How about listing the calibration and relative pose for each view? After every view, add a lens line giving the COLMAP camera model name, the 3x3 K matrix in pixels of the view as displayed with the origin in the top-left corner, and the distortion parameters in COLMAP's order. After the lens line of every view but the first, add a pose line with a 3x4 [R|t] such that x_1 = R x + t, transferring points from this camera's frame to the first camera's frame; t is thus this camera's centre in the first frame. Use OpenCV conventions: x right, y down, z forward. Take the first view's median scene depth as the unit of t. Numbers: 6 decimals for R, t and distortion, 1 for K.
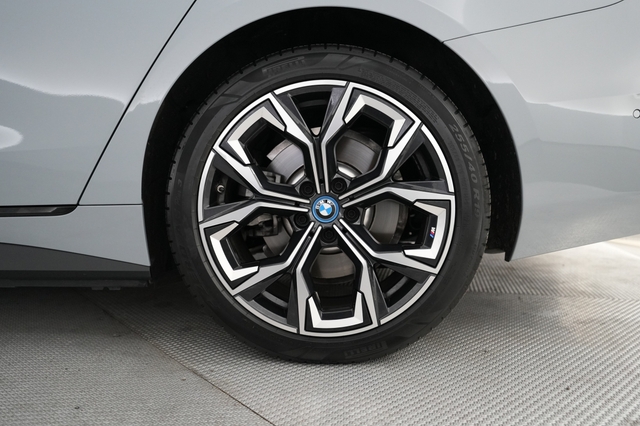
lens RADIAL K [[500.8, 0, 316.9], [0, 500.8, 212.9], [0, 0, 1]] dist [0.000576, 0.000140]
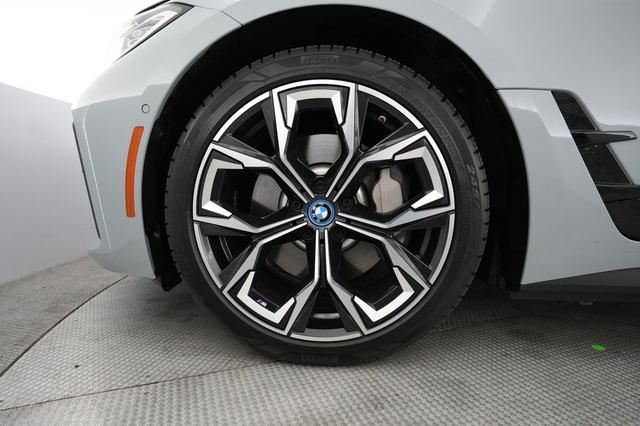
lens RADIAL K [[363.1, 0, 319.3], [0, 363.1, 211.0], [0, 0, 1]] dist [0.001897, 0.000083]
pose [[0.847560, -0.526483, -0.066760, 0.065744], [0.524519, 0.850178, -0.045578, 0.021534], [0.080754, 0.003613, 0.996728, 0.288016]]
